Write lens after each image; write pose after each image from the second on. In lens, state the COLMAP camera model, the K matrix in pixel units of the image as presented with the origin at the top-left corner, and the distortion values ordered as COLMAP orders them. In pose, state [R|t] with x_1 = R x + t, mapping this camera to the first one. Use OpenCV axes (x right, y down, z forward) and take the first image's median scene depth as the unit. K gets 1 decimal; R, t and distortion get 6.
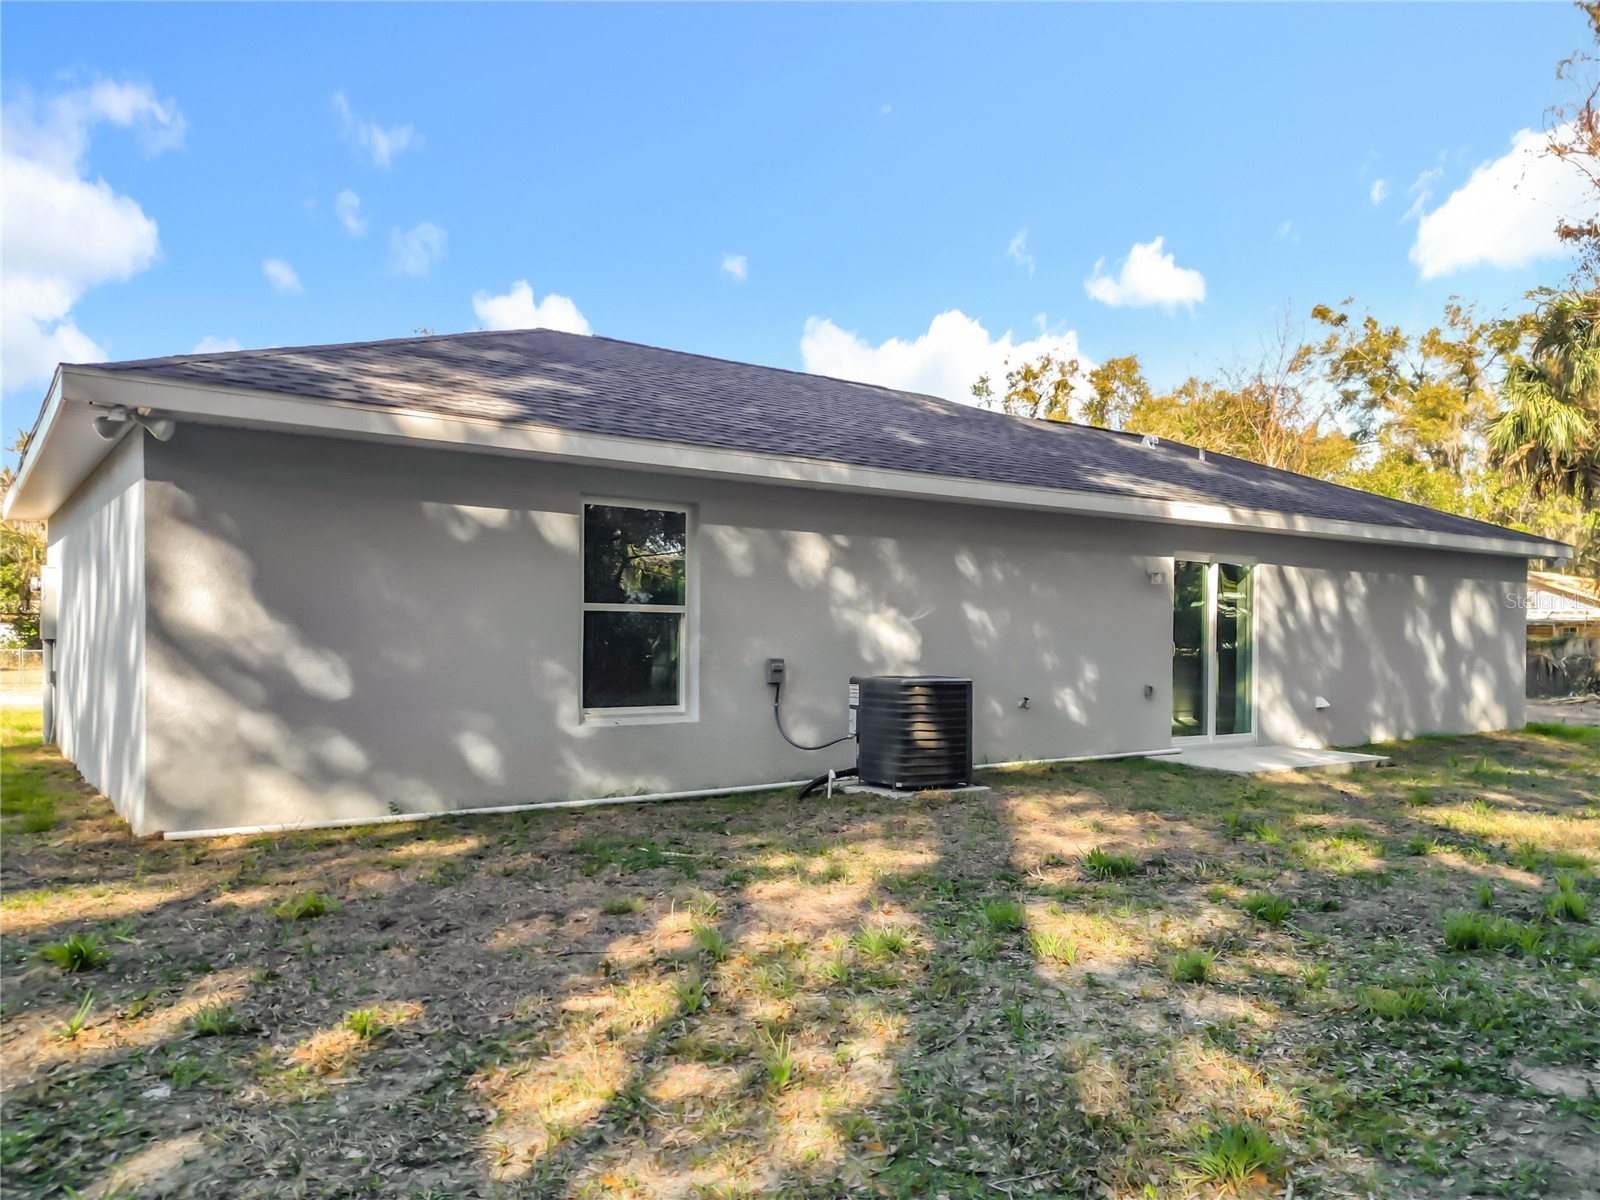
lens RADIAL K [[1115.9, 0, 777.6], [0, 1115.9, 609.4], [0, 0, 1]] dist [0.055575, -0.073557]
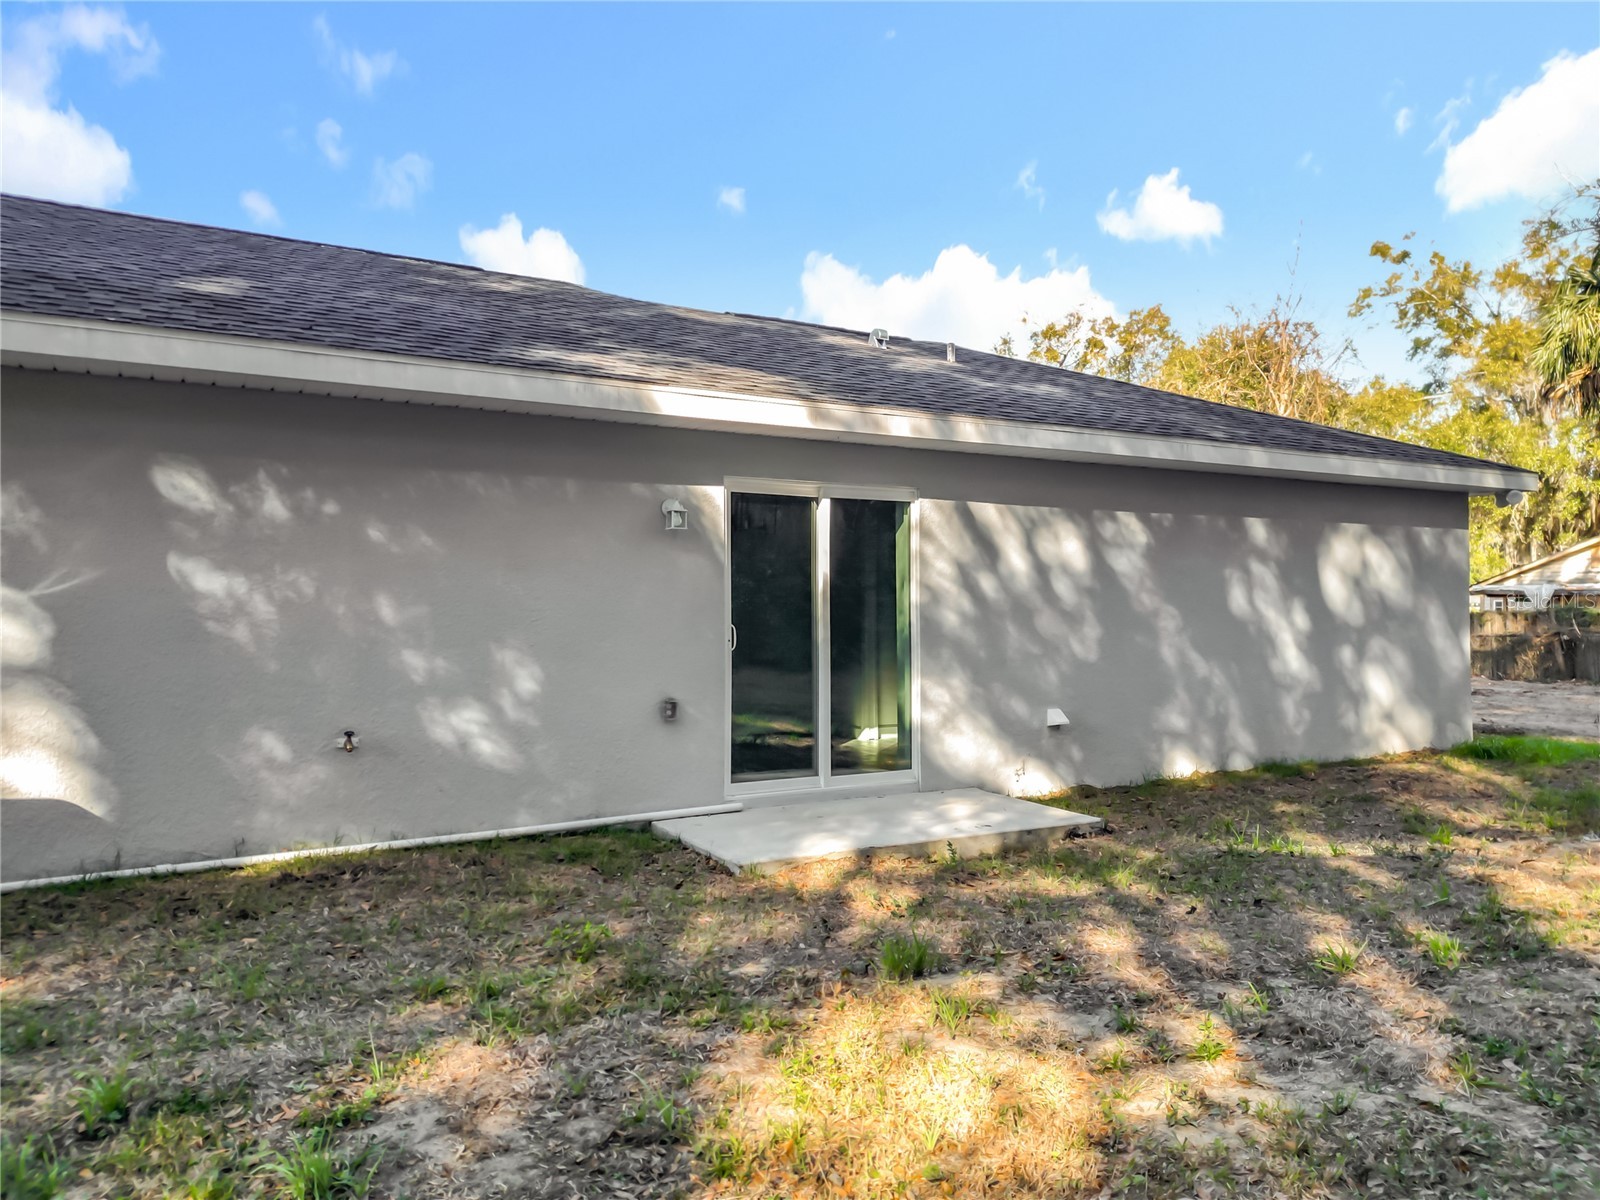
lens RADIAL K [[1158.2, 0, 801.6], [0, 1158.2, 549.6], [0, 0, 1]] dist [0.079321, -0.084077]
pose [[0.998248, -0.025180, -0.053538, 0.120418], [0.022768, 0.998718, -0.045203, 0.005176], [0.054608, 0.043905, 0.997542, 0.106215]]
